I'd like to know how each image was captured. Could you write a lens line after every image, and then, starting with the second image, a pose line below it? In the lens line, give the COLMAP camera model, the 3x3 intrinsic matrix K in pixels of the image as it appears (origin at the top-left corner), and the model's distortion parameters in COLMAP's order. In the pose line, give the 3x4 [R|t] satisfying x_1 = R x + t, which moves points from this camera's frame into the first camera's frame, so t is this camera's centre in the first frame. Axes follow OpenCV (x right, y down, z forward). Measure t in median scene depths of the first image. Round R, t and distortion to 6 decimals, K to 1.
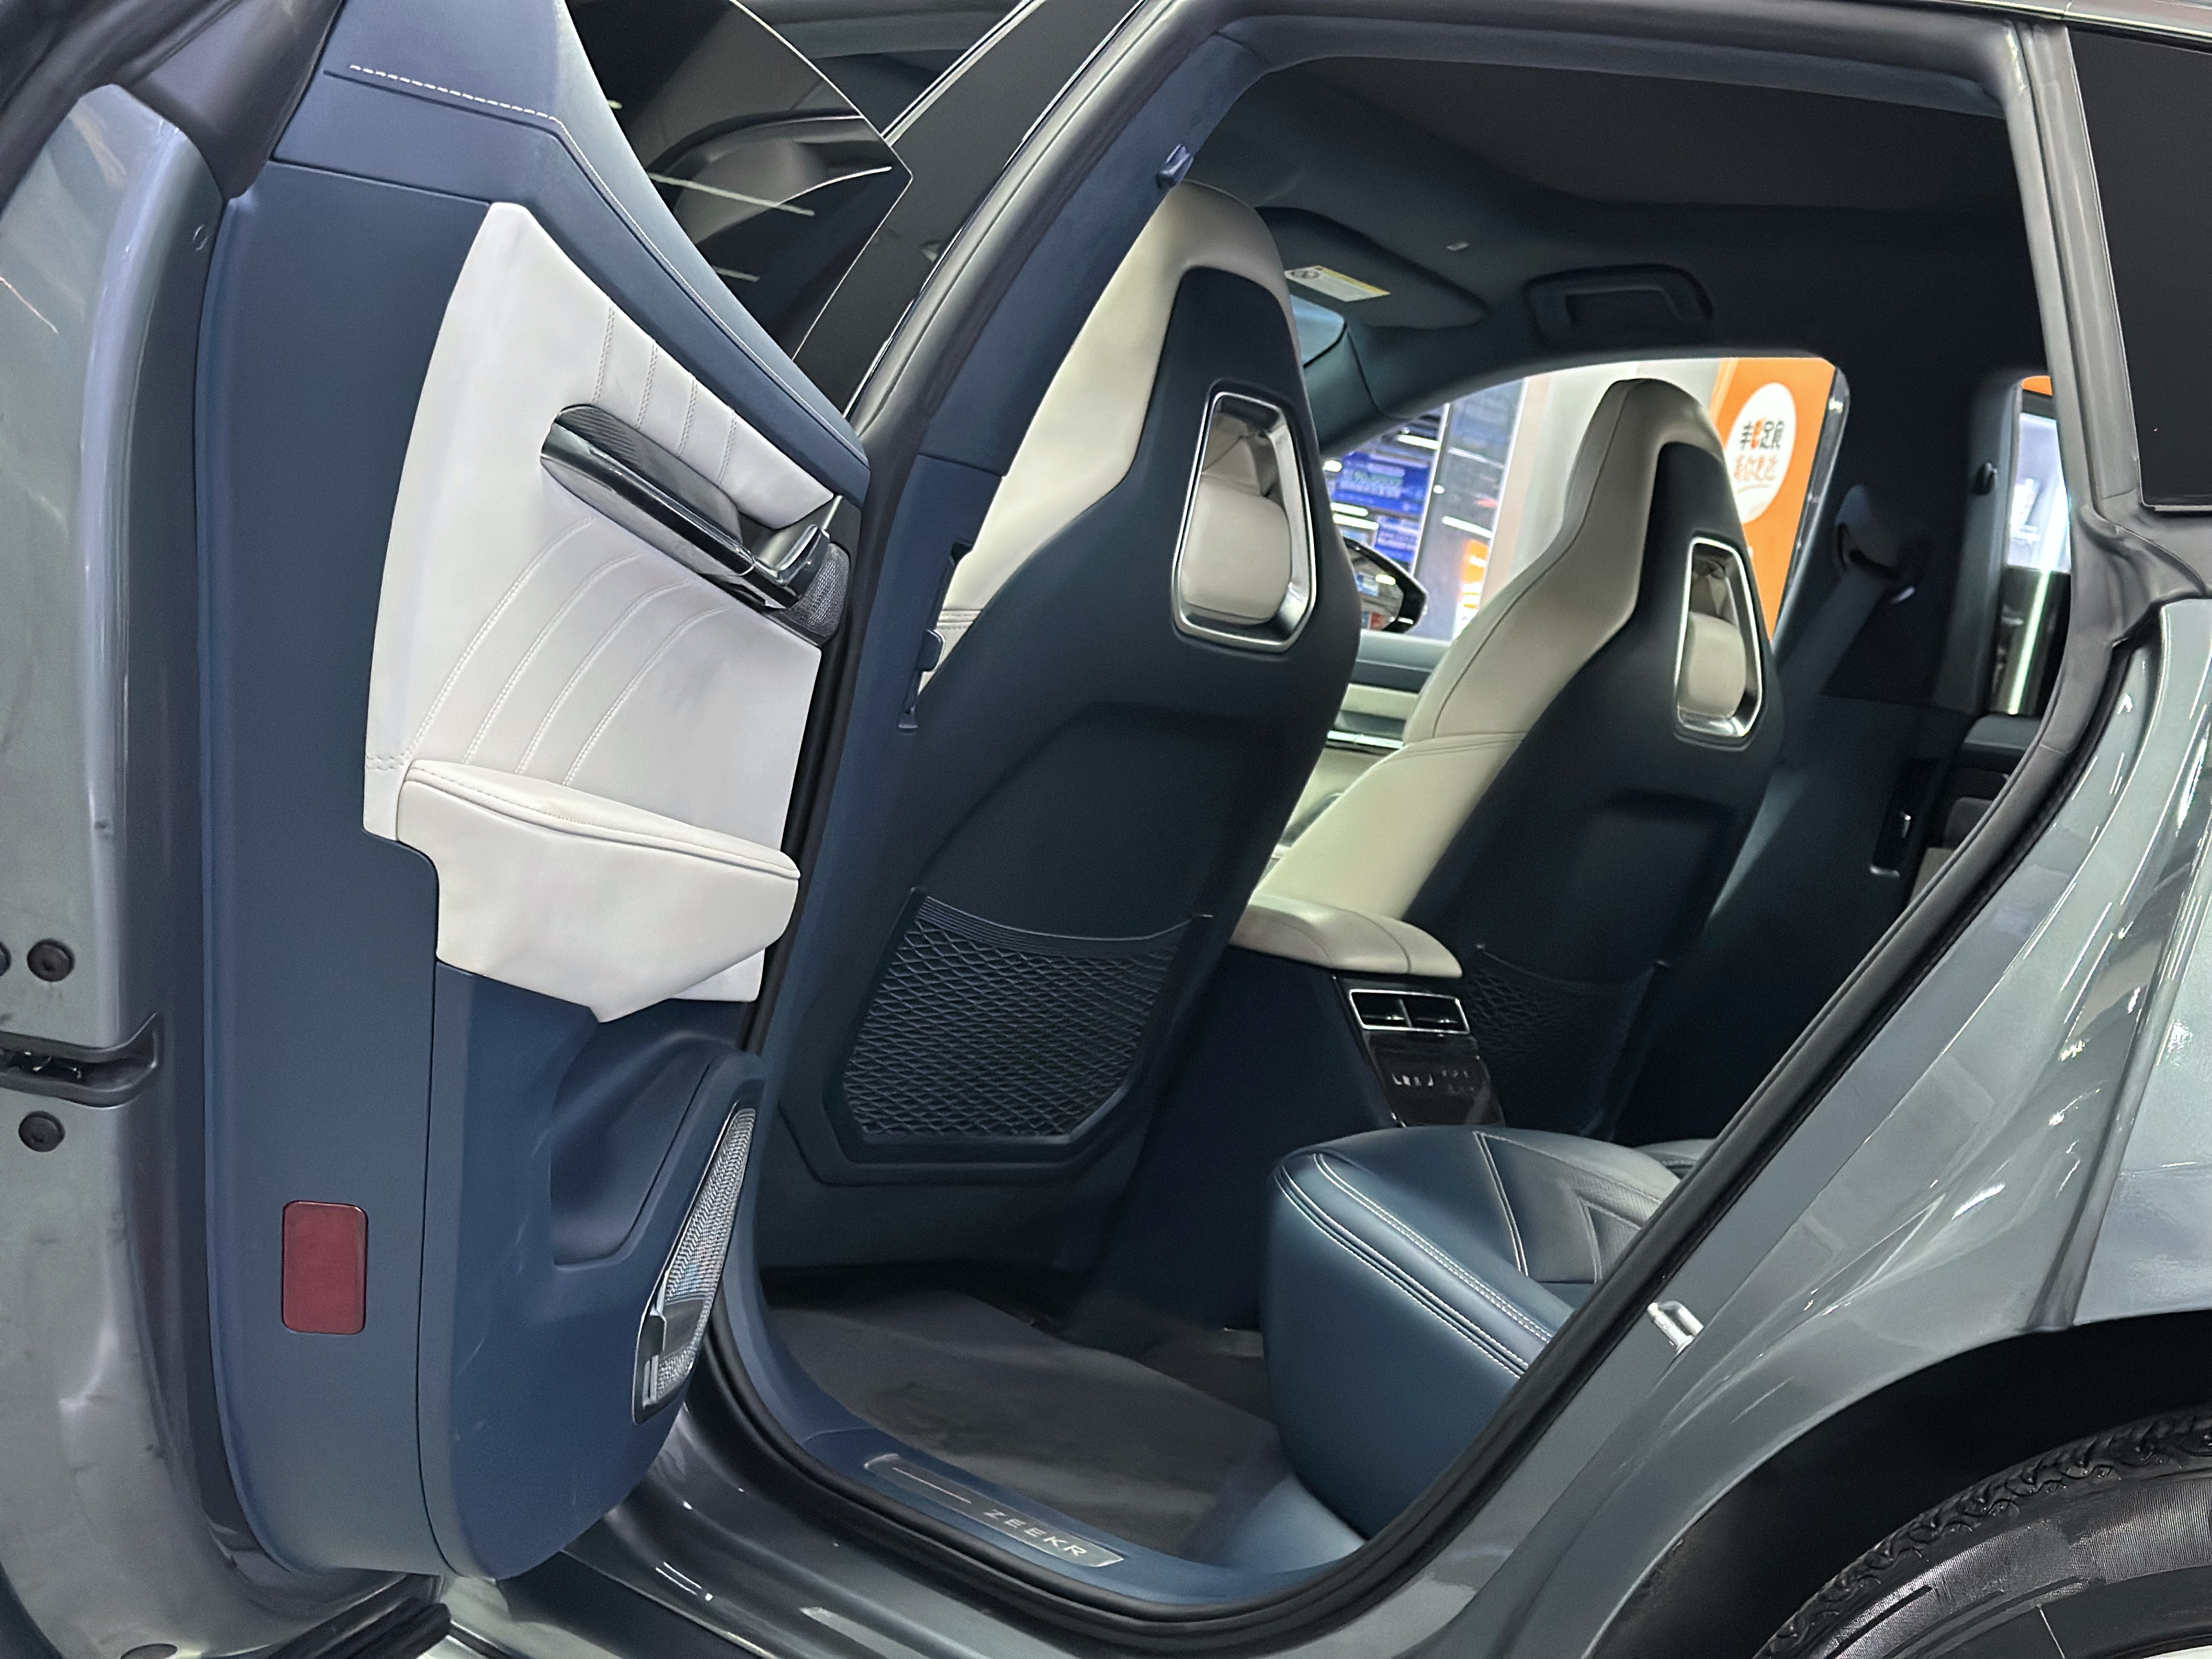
lens RADIAL K [[3068.0, 0, 1101.2], [0, 3068.0, 826.5], [0, 0, 1]] dist [0.064468, 0.000000]
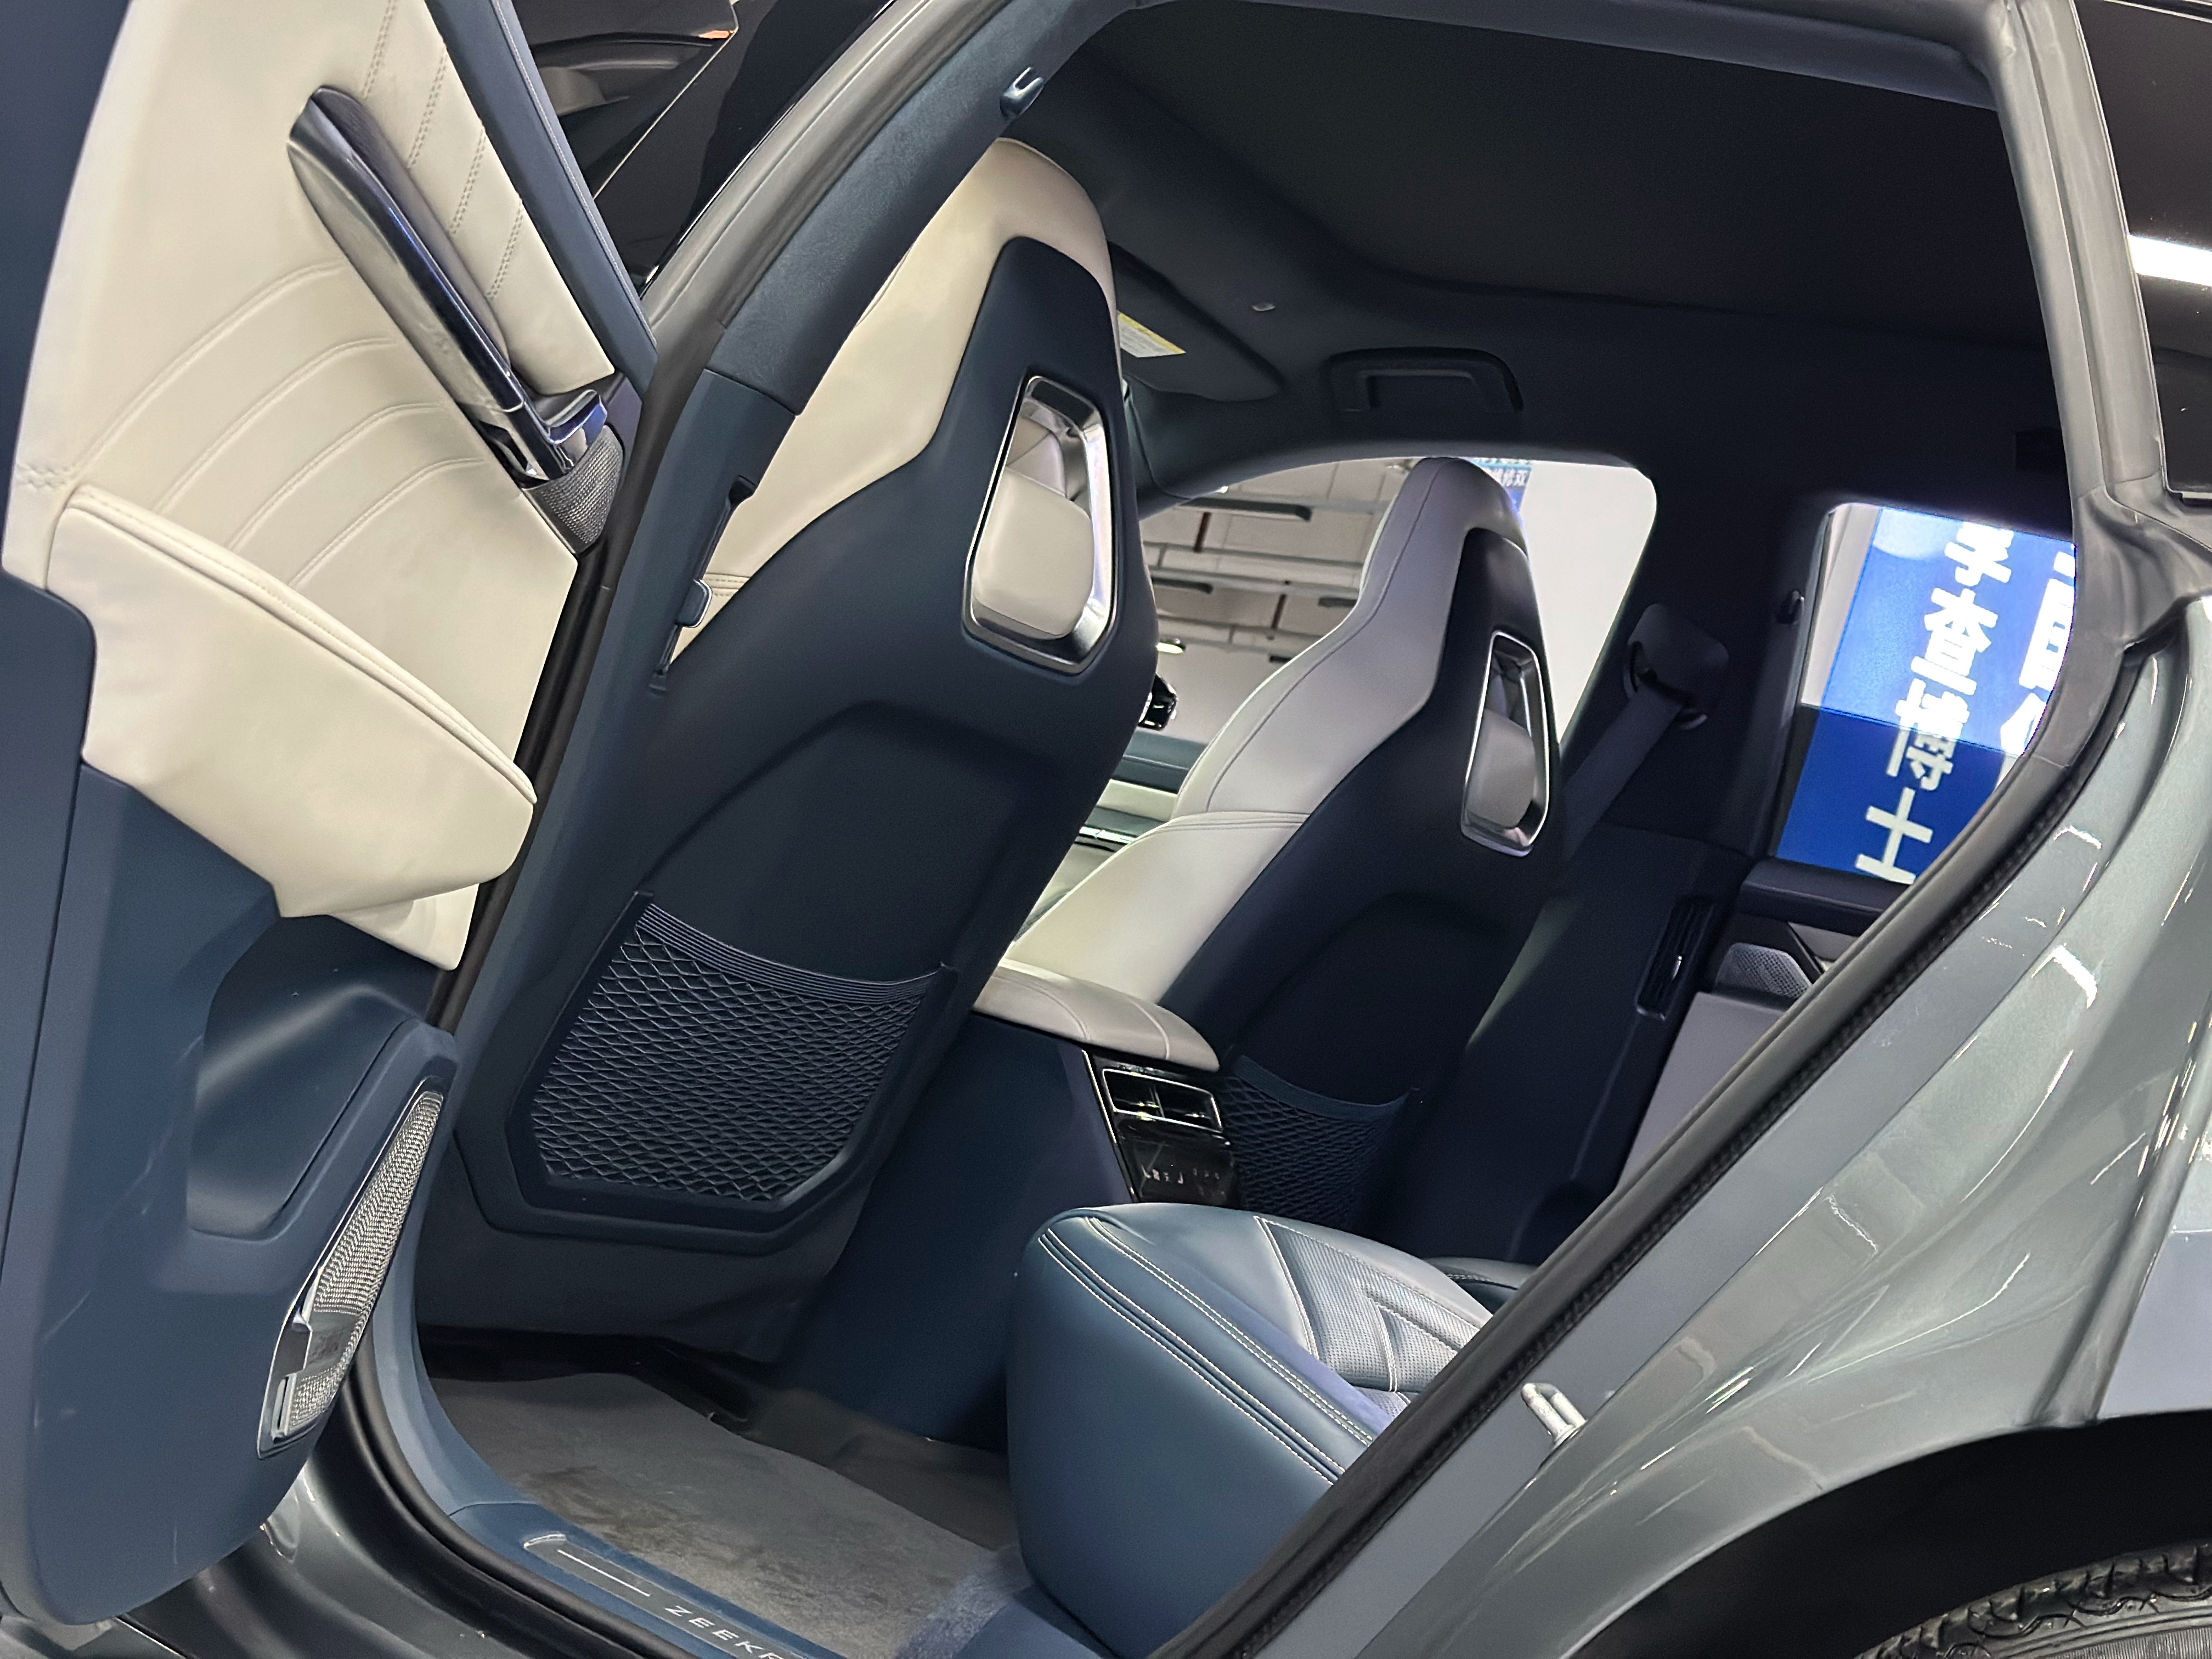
lens RADIAL K [[3068.0, 0, 1113.6], [0, 3068.0, 833.4], [0, 0, 1]] dist [0.064468, 0.000000]
pose [[0.989247, 0.094981, 0.111219, -0.028636], [-0.088692, 0.994238, -0.060198, 0.048973], [-0.116296, 0.049686, 0.991971, 0.130929]]
